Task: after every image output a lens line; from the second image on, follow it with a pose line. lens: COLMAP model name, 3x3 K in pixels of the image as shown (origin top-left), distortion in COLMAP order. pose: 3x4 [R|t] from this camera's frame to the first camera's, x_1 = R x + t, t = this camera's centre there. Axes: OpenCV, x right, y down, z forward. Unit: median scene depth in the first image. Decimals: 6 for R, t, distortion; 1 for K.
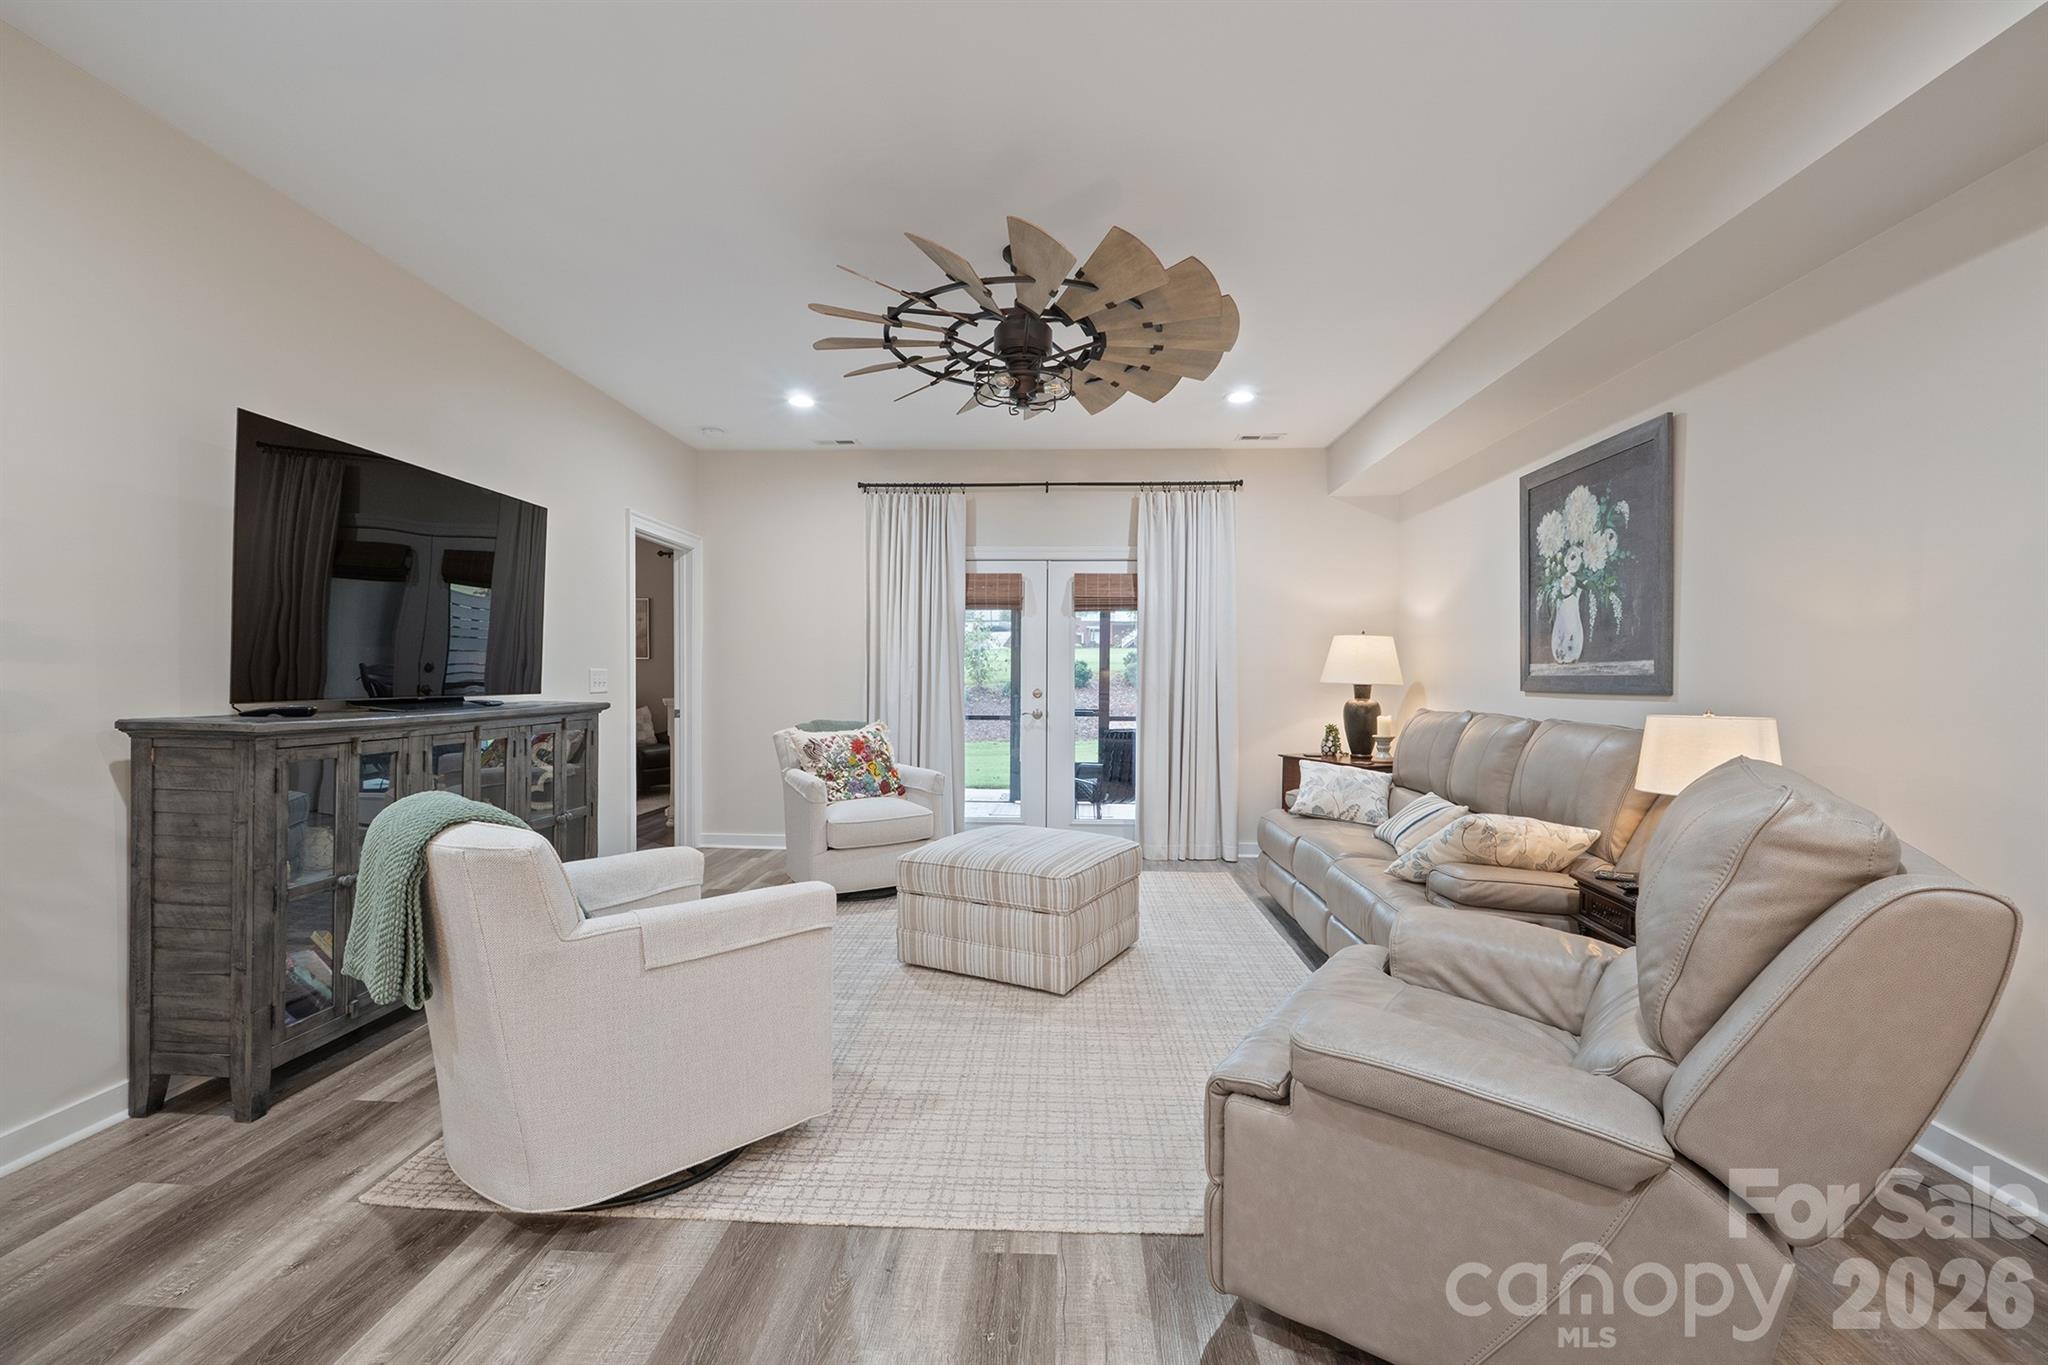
lens RADIAL K [[871.7, 0, 1023.7], [0, 871.7, 699.5], [0, 0, 1]] dist [-0.006071, -0.000695]
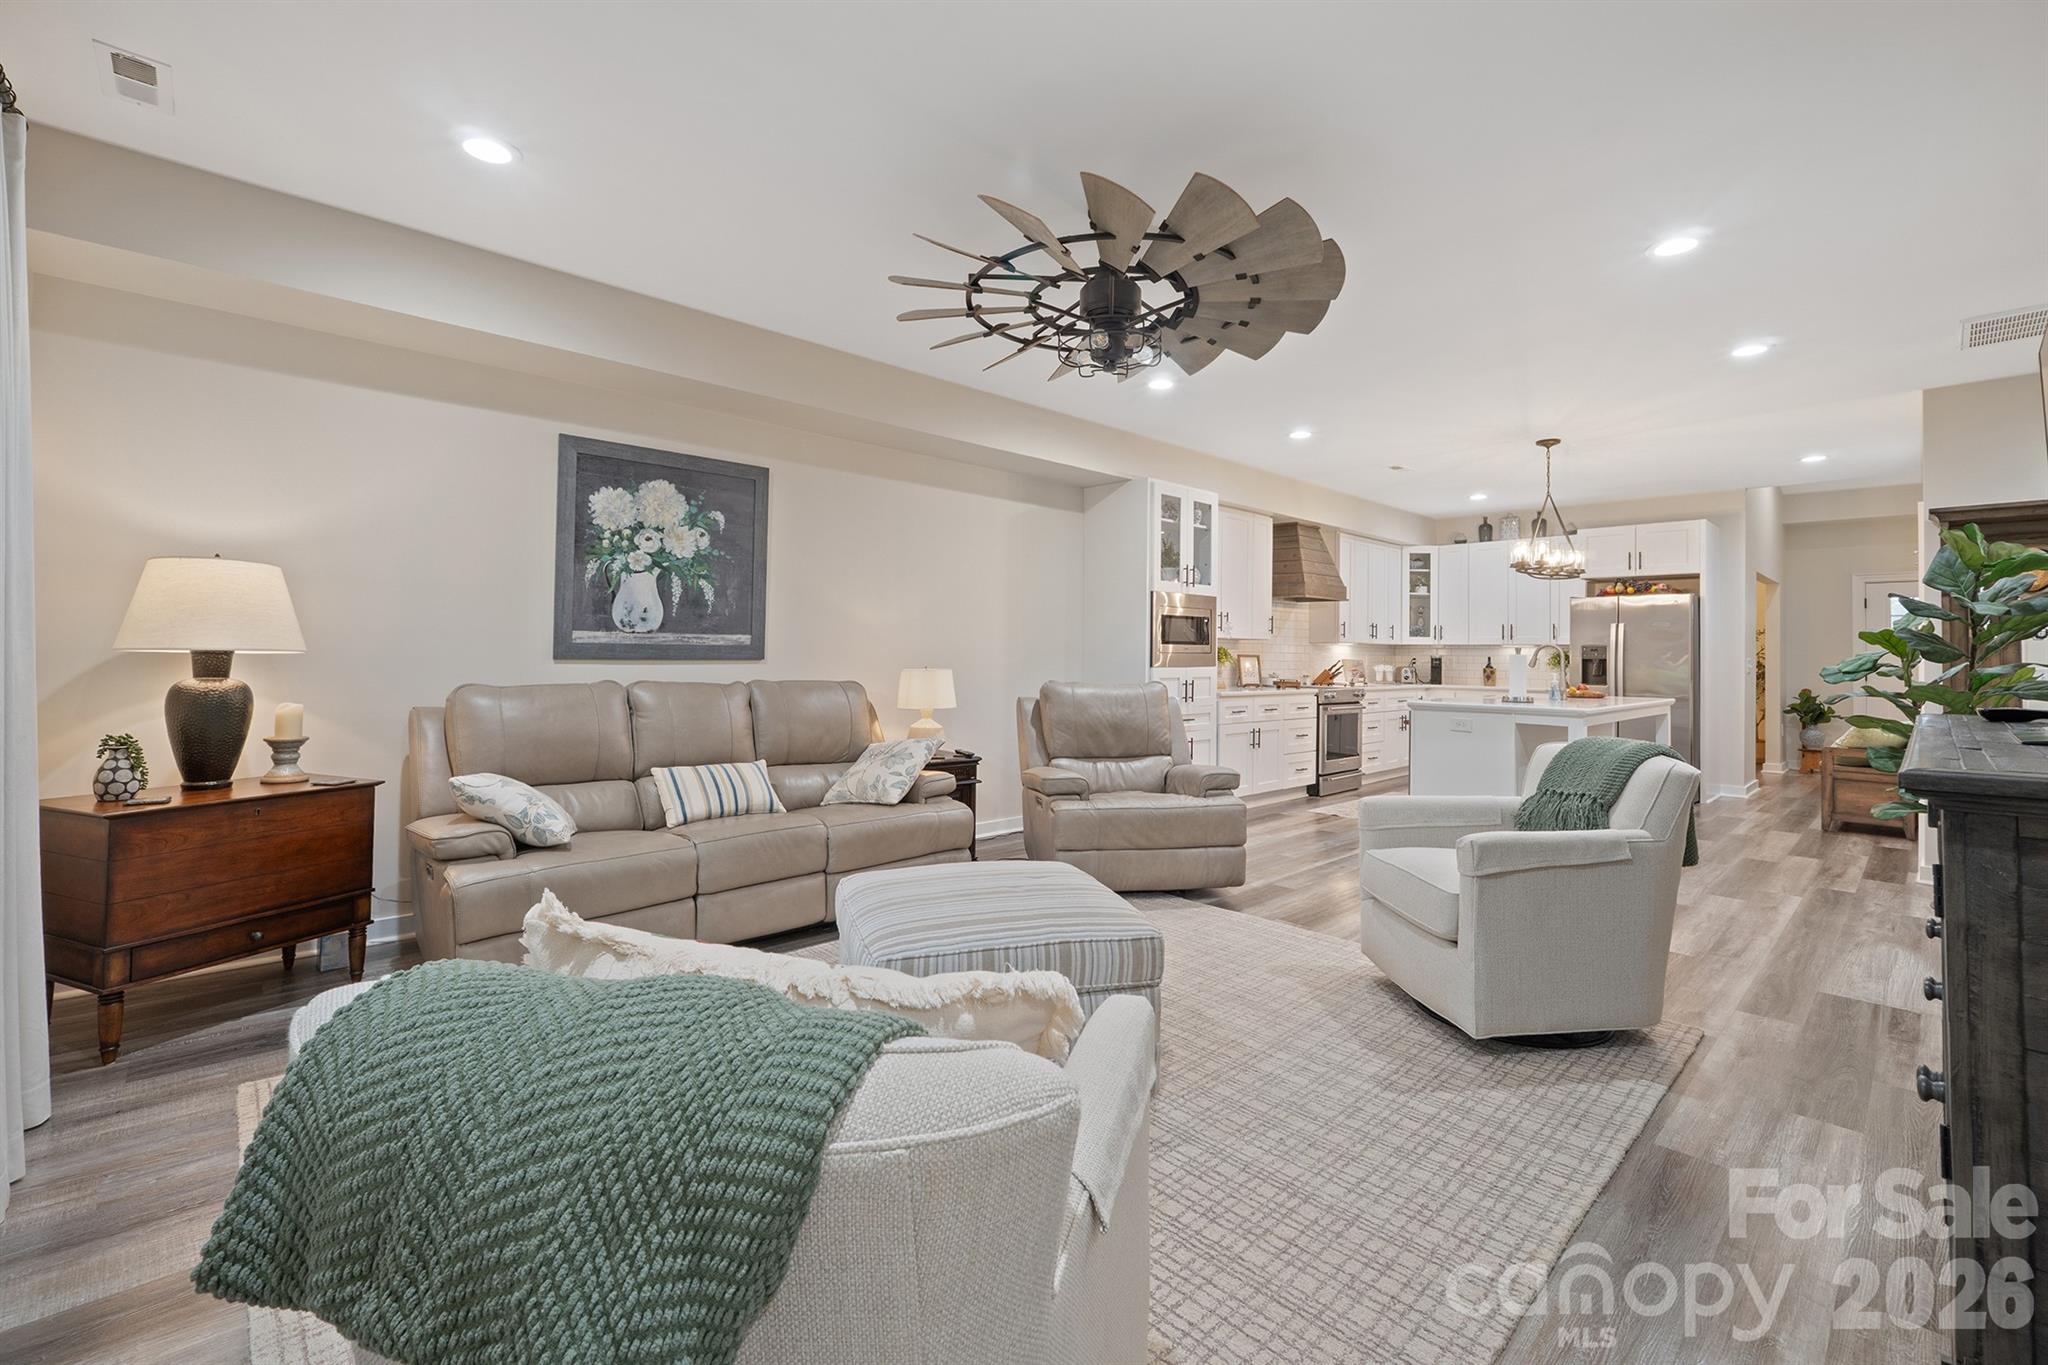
lens RADIAL K [[864.7, 0, 1030.0], [0, 864.7, 637.1], [0, 0, 1]] dist [-0.003066, -0.000406]
pose [[-0.720775, -0.001295, 0.693168, -0.480760], [0.000066, 0.999998, 0.001937, -0.037240], [-0.693169, 0.001442, -0.720773, 1.412800]]
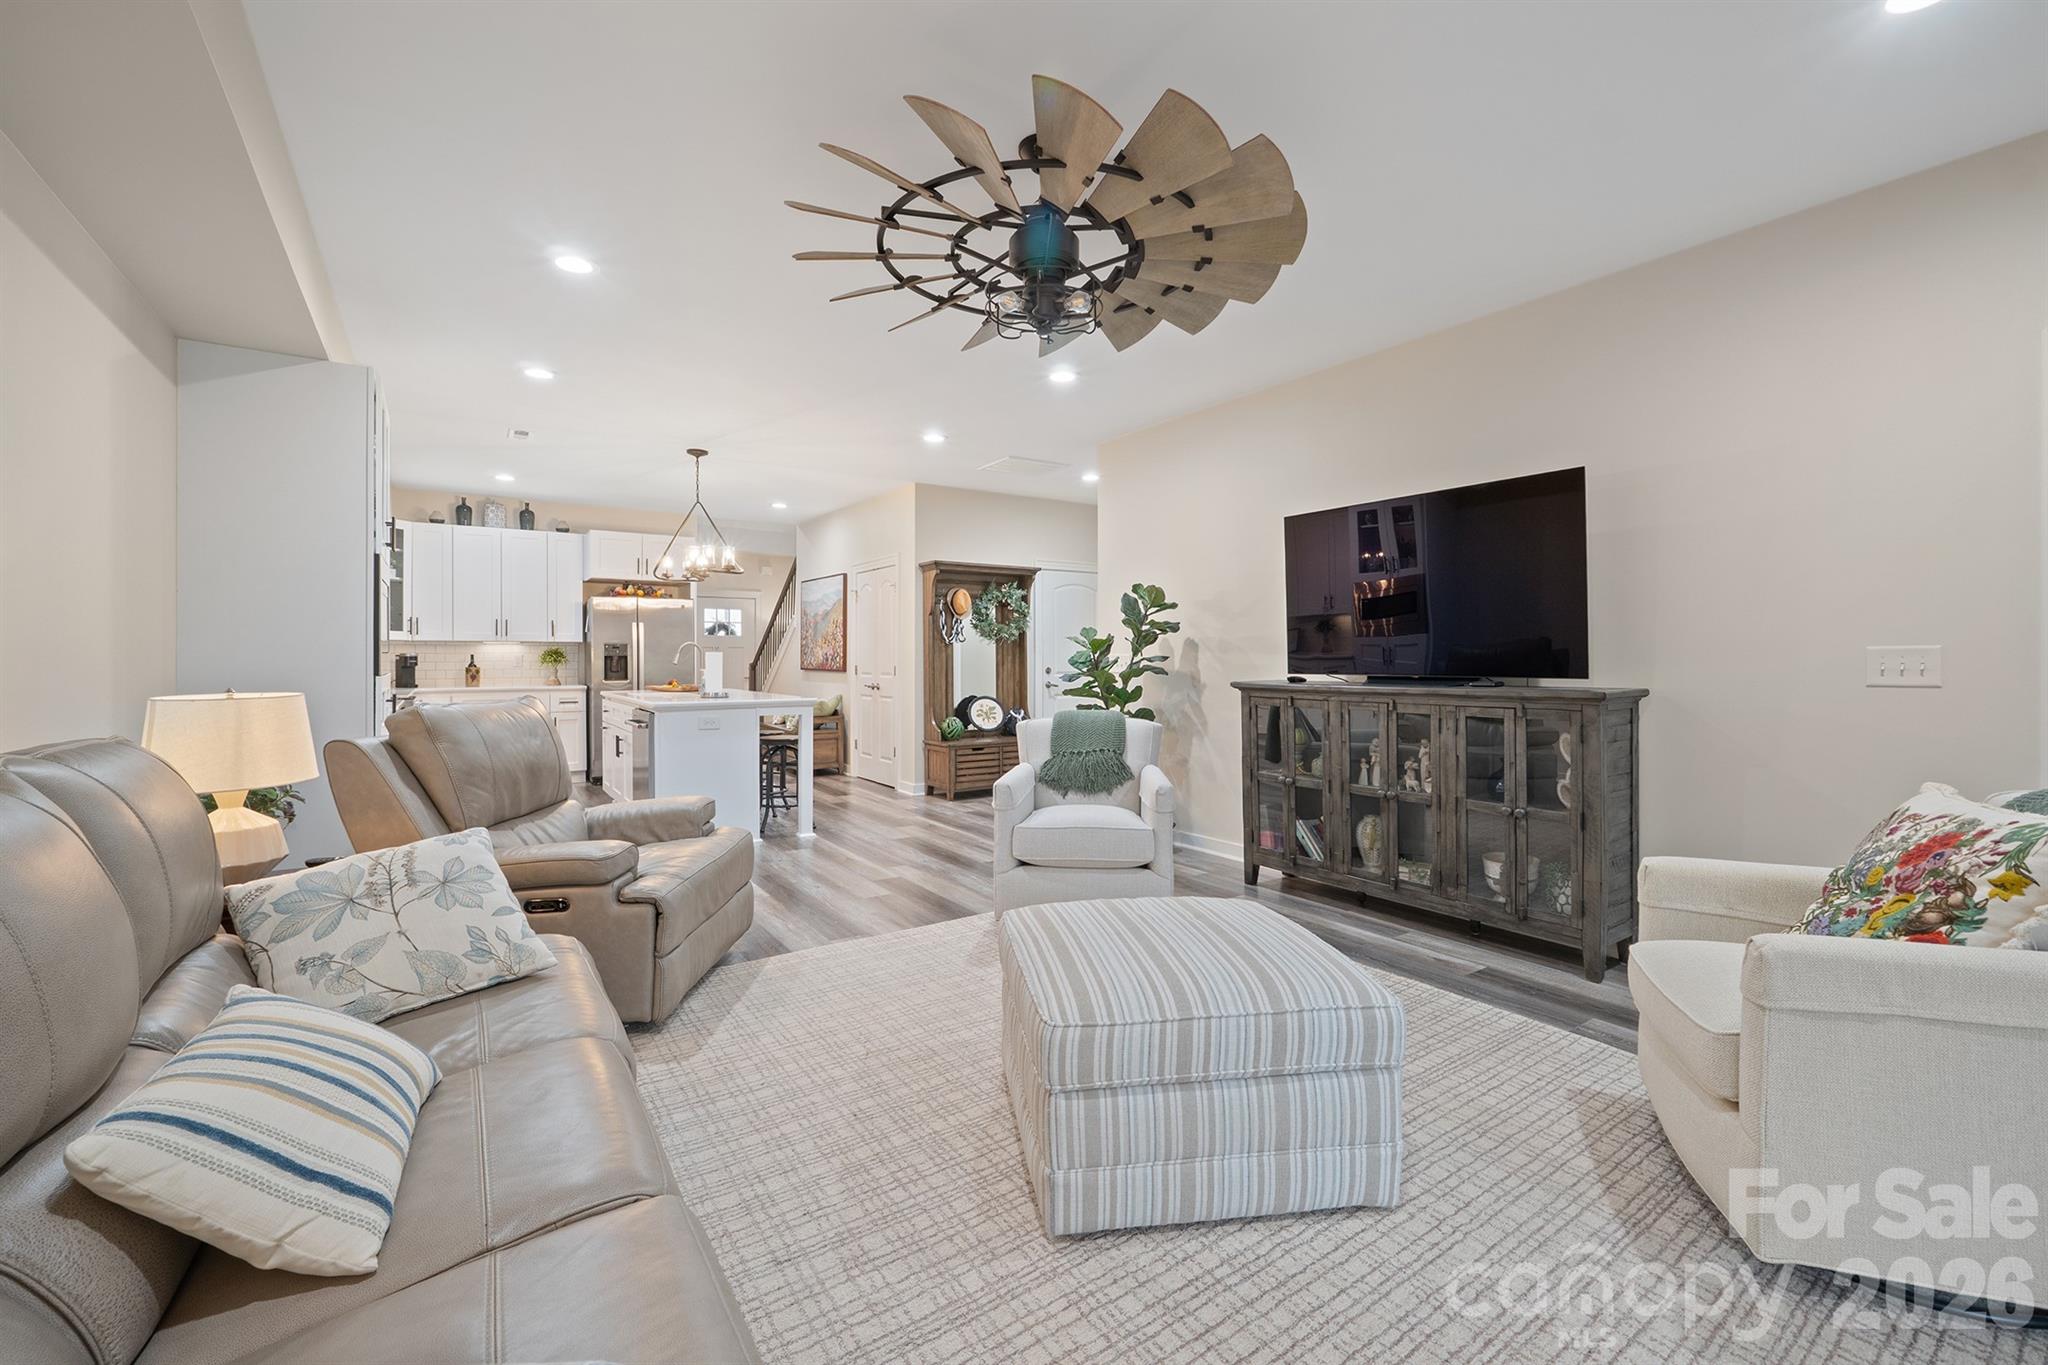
lens RADIAL K [[858.1, 0, 1027.1], [0, 858.1, 660.0], [0, 0, 1]] dist [-0.002789, -0.000156]
pose [[-0.802064, -0.004973, -0.597217, 0.407563], [-0.019411, 0.999654, 0.017744, -0.029528], [0.596922, 0.025824, -0.801883, 1.345568]]
